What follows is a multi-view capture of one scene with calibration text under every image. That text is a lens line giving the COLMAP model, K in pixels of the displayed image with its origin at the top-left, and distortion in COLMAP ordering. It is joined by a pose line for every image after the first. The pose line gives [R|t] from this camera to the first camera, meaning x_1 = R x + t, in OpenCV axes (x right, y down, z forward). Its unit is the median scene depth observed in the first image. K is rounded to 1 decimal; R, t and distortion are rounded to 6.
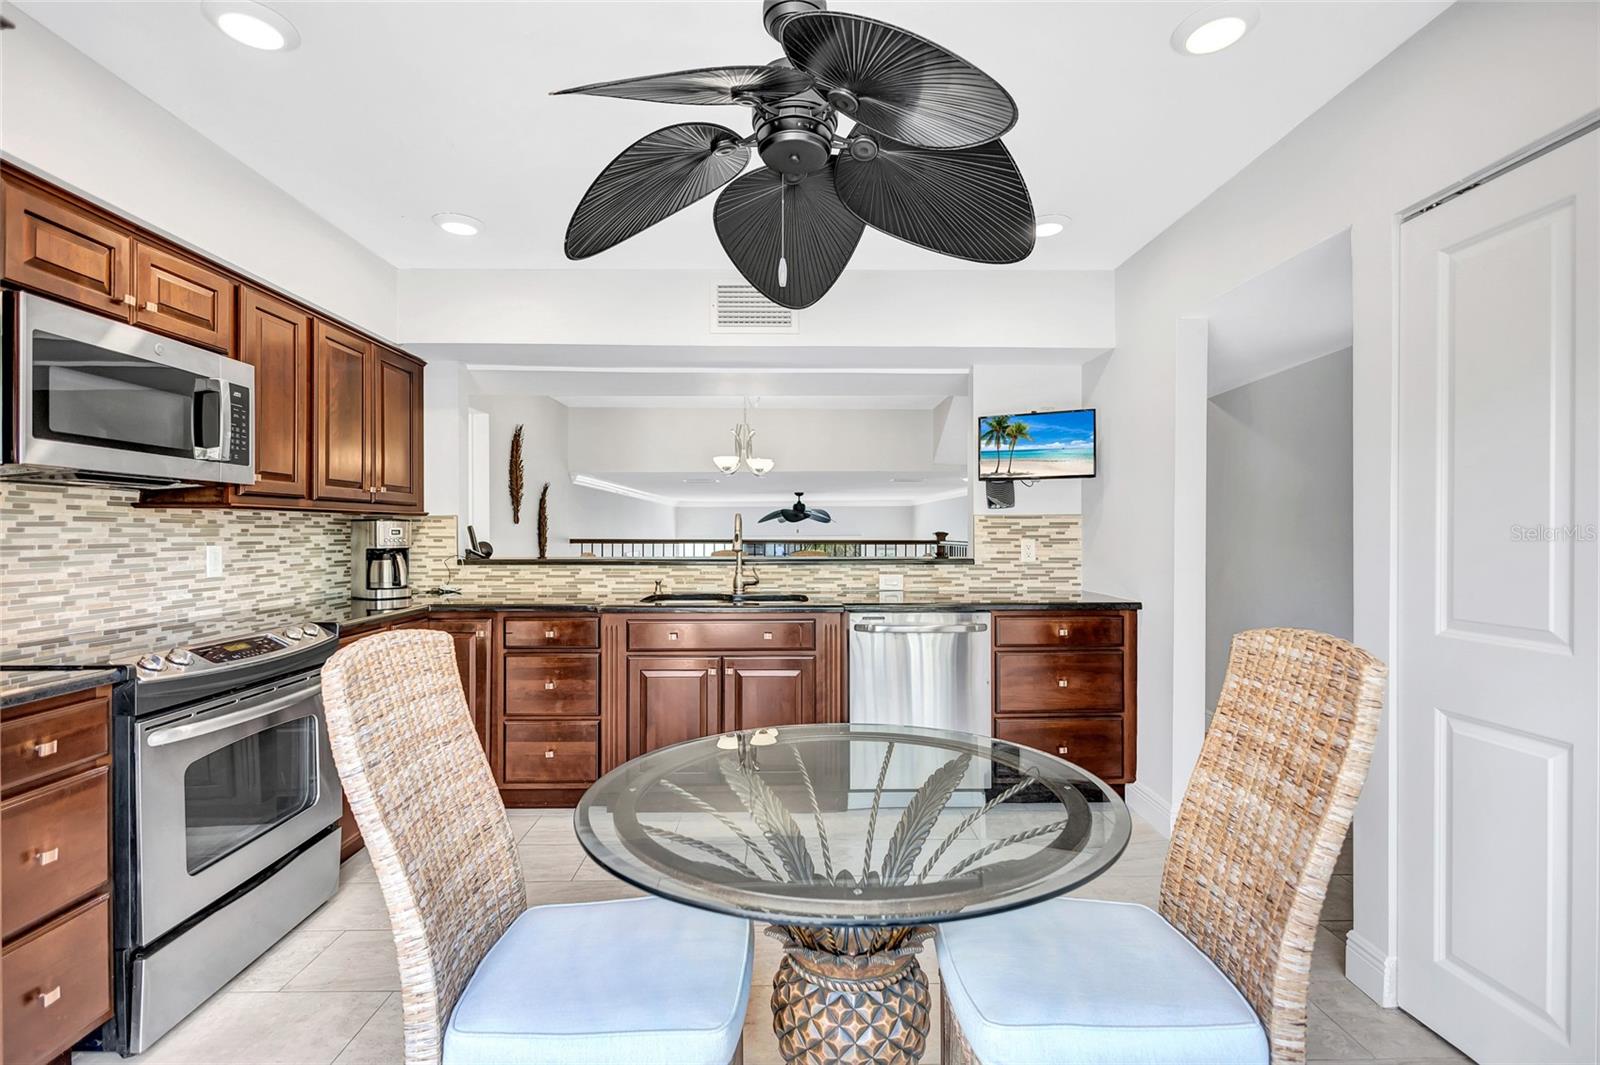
lens RADIAL K [[727.0, 0, 805.8], [0, 727.0, 536.5], [0, 0, 1]] dist [-0.000132, 0.000008]
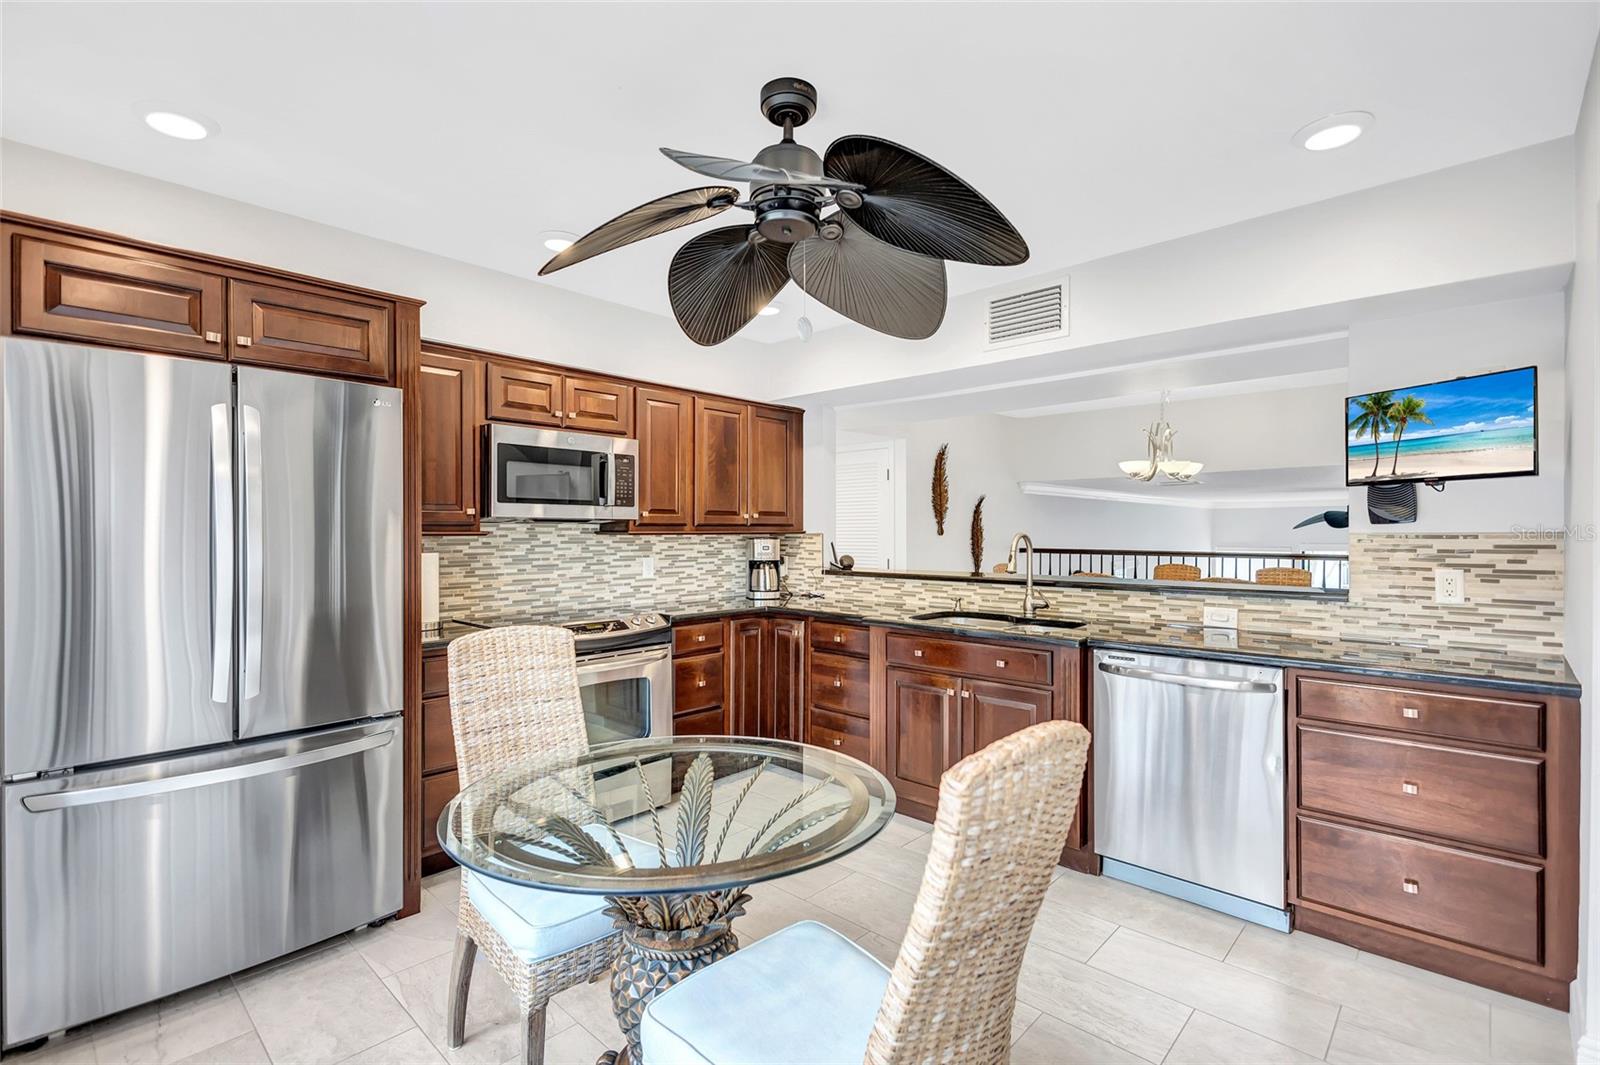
lens RADIAL K [[727.0, 0, 797.9], [0, 727.0, 538.7], [0, 0, 1]] dist [-0.000132, 0.000008]
pose [[0.712633, 0.004883, -0.701520, 0.381147], [-0.003690, 0.999988, 0.003213, -0.026536], [0.701527, 0.000299, 0.712643, 0.114446]]
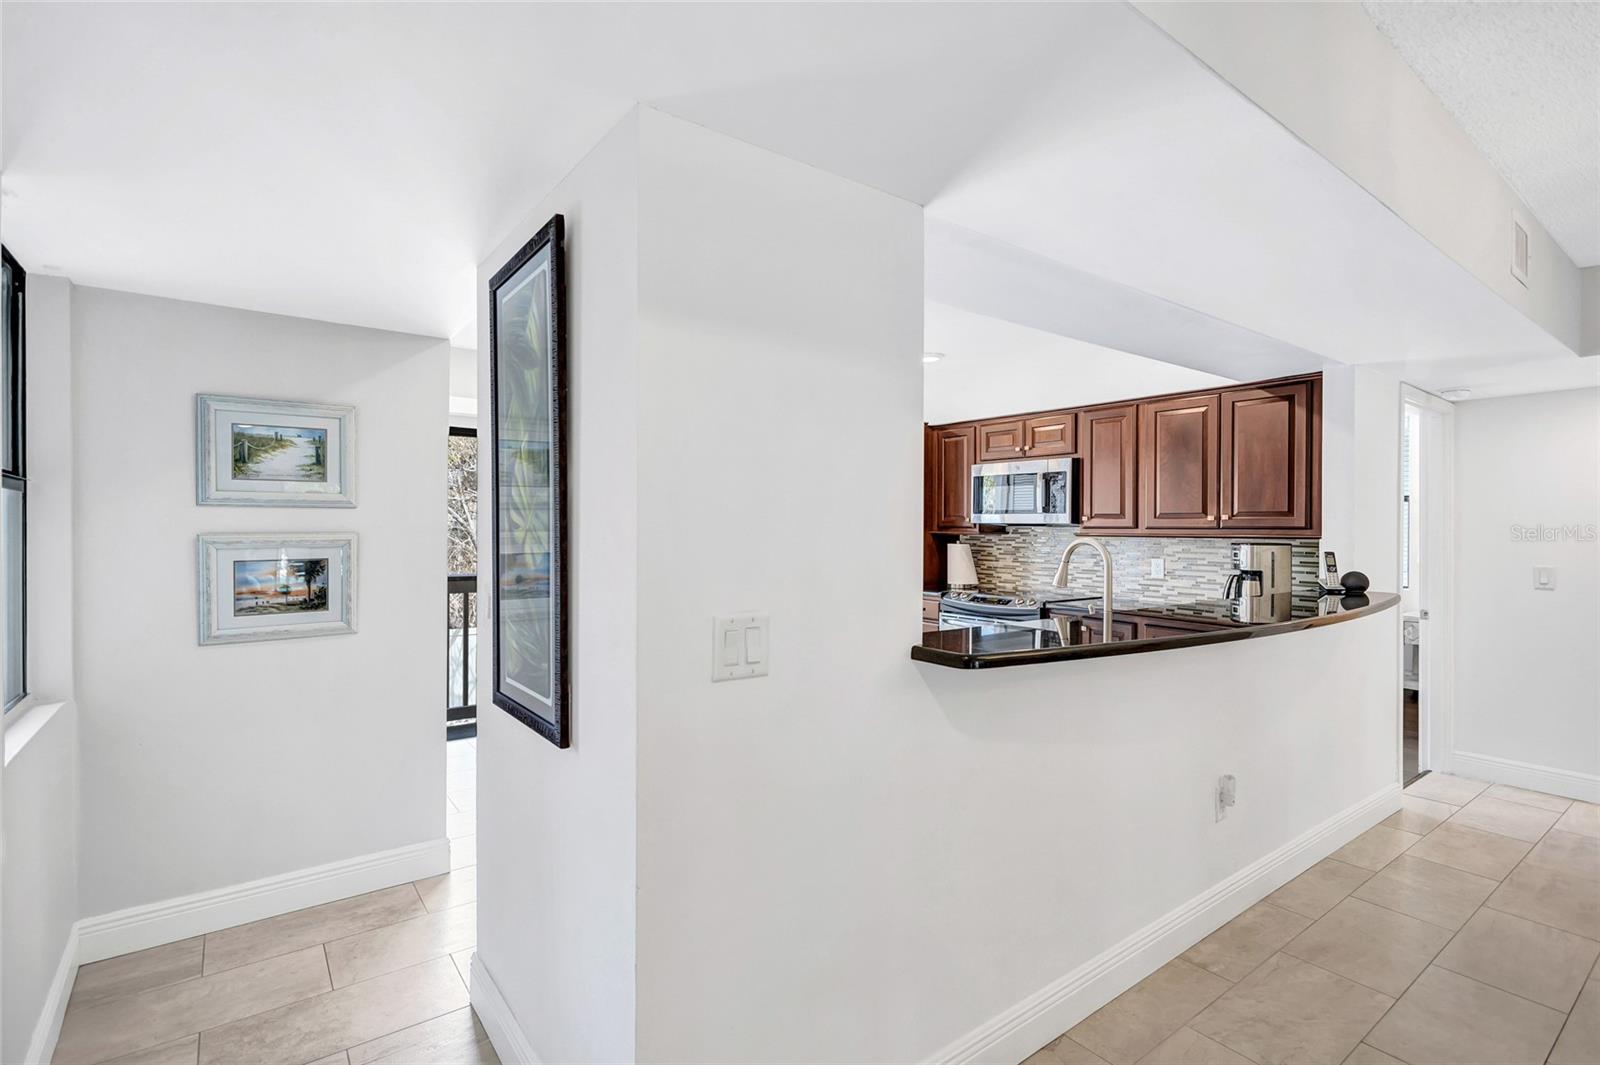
lens RADIAL K [[727.0, 0, 802.6], [0, 727.0, 528.2], [0, 0, 1]] dist [-0.000132, 0.000008]
pose [[-0.806829, -0.000661, -0.590784, 0.611920], [-0.008318, 0.999913, 0.010240, -0.051943], [0.590726, 0.013176, -0.806764, 1.483529]]
